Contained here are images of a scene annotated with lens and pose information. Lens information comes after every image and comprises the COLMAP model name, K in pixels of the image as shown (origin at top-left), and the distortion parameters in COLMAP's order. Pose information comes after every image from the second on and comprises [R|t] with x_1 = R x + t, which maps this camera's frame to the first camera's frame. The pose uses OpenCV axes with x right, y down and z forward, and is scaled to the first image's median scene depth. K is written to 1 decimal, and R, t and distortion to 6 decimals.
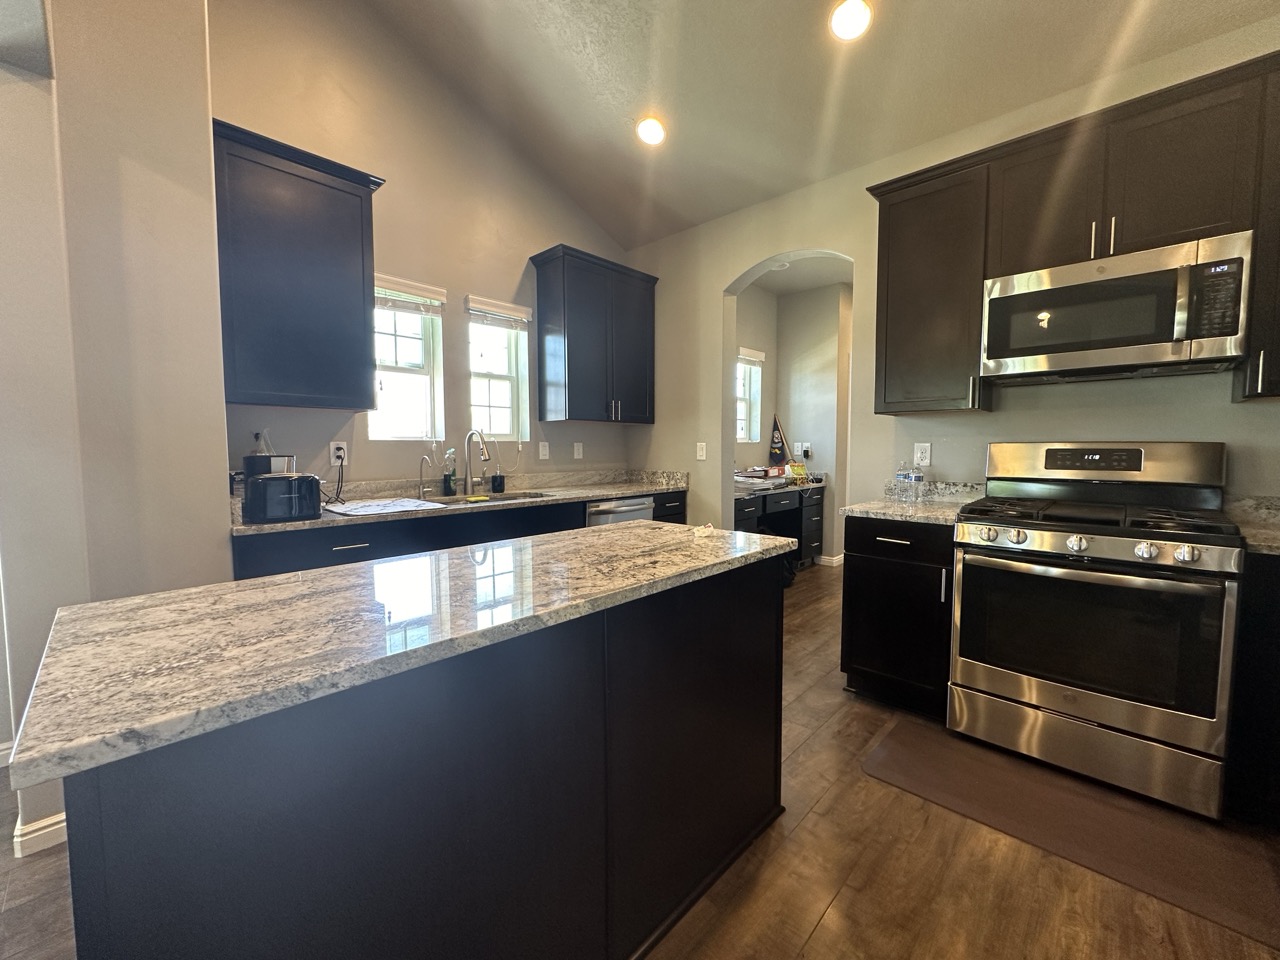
lens RADIAL K [[512.8, 0, 640.0], [0, 512.8, 480.0], [0, 0, 1]] dist [-0.002727, 0.000086]
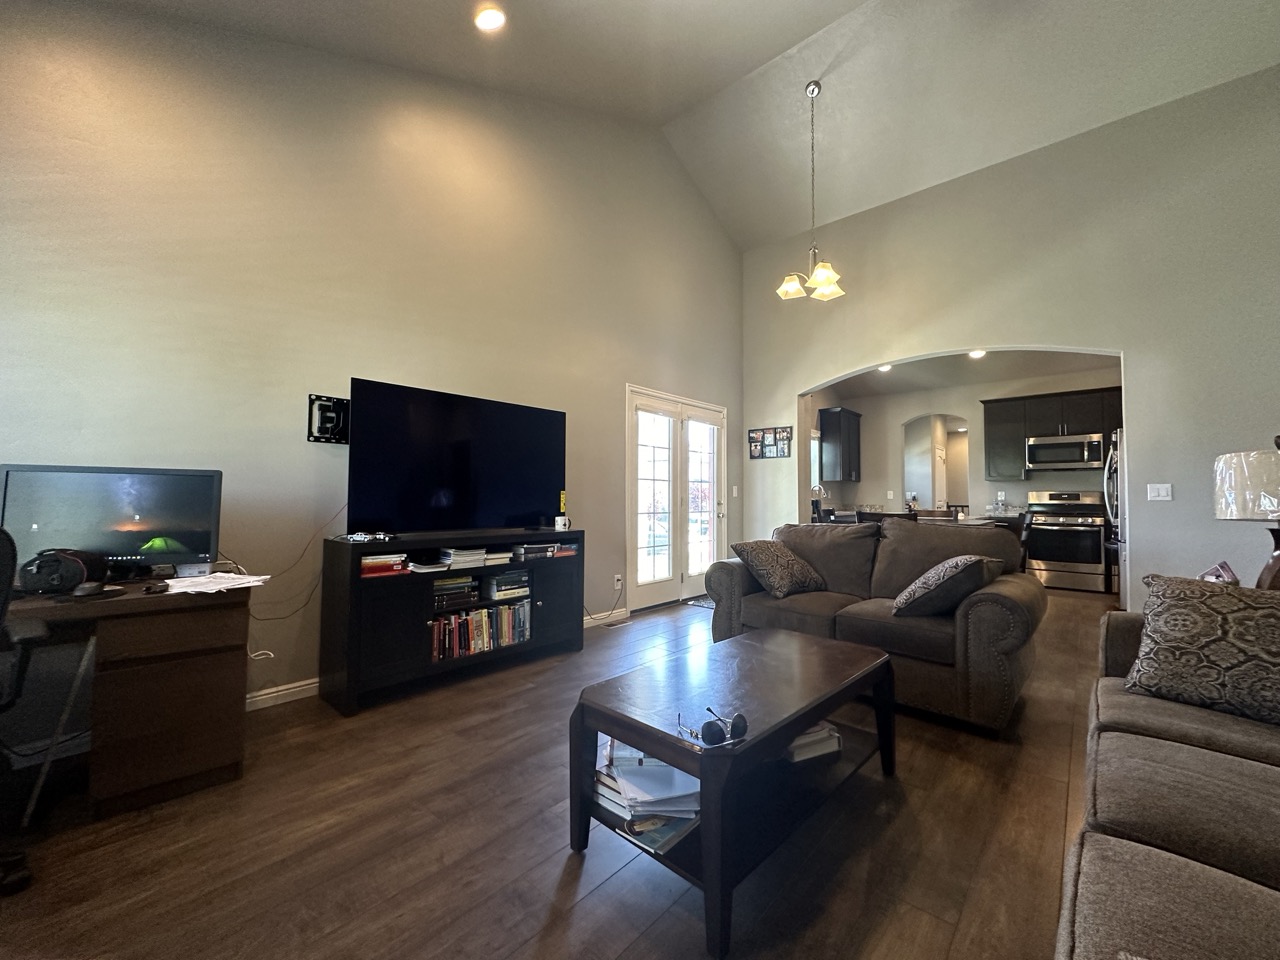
lens RADIAL K [[512.8, 0, 640.0], [0, 512.8, 480.0], [0, 0, 1]] dist [-0.002727, 0.000086]
pose [[0.999383, 0.009758, 0.033754, -1.537429], [-0.006300, 0.994859, -0.101077, 0.162236], [-0.034567, 0.100802, 0.994306, -1.718591]]
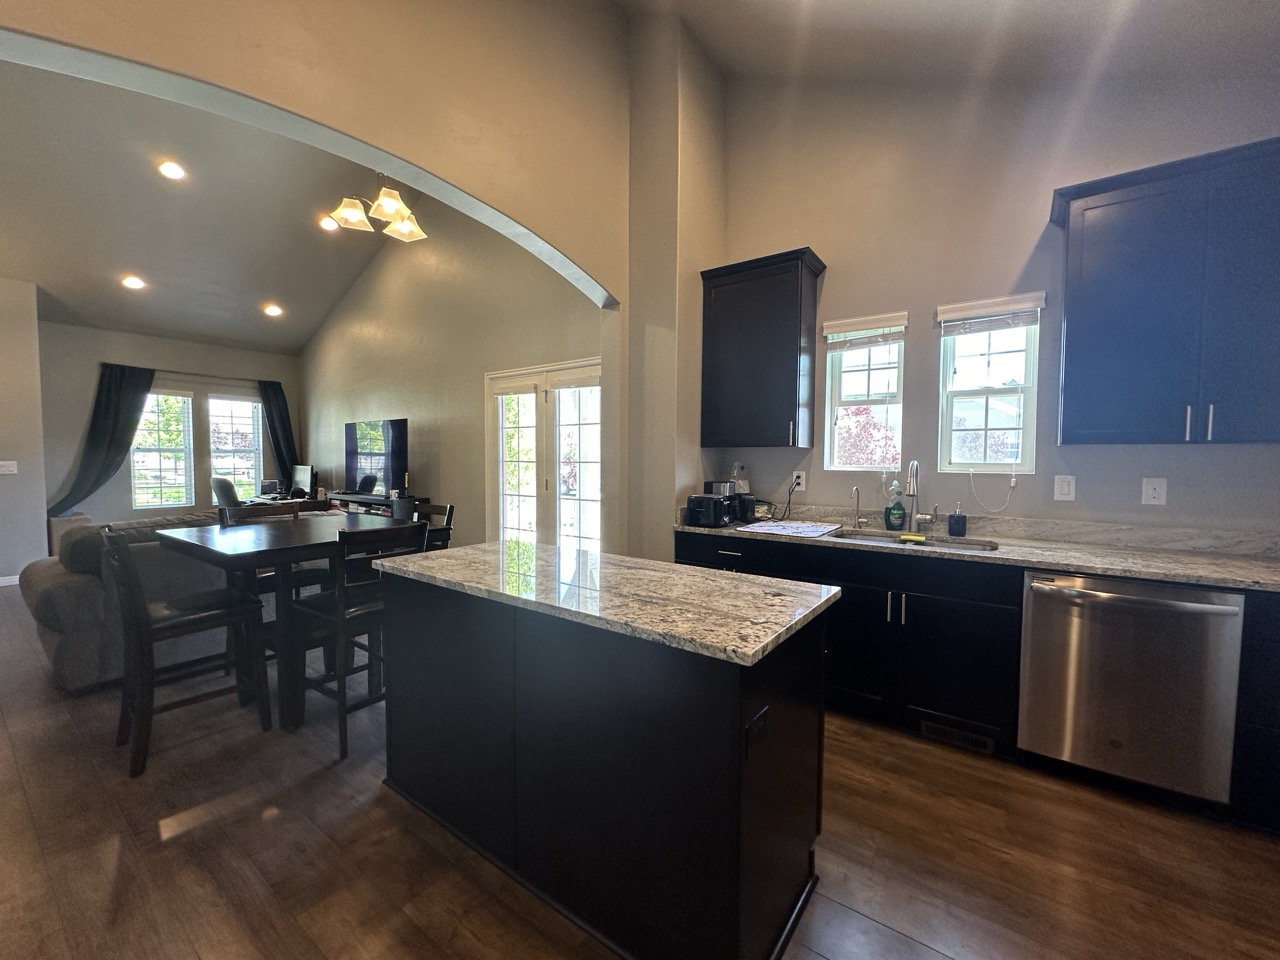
lens RADIAL K [[512.8, 0, 640.0], [0, 512.8, 480.0], [0, 0, 1]] dist [-0.002727, 0.000086]
pose [[0.128942, 0.044926, -0.990634, 0.573614], [-0.068755, 0.996974, 0.036265, -0.073085], [0.989266, 0.063435, 0.131641, 0.469550]]
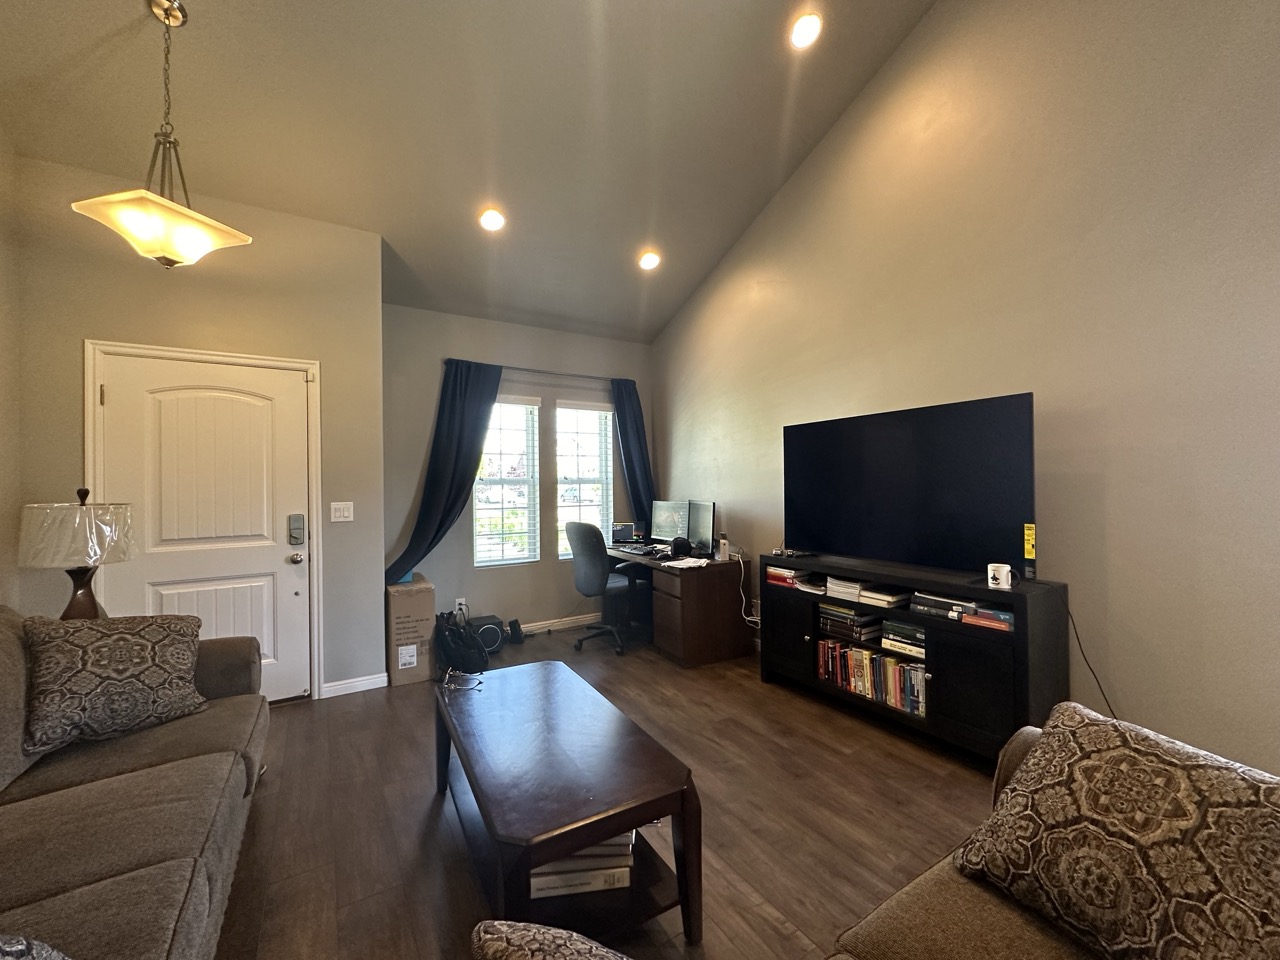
lens RADIAL K [[512.8, 0, 640.0], [0, 512.8, 480.0], [0, 0, 1]] dist [-0.002727, 0.000086]
pose [[-0.257105, -0.001650, -0.966382, -0.666219], [-0.044904, 0.998939, 0.010241, -0.010522], [0.965340, 0.046028, -0.256906, -0.658571]]
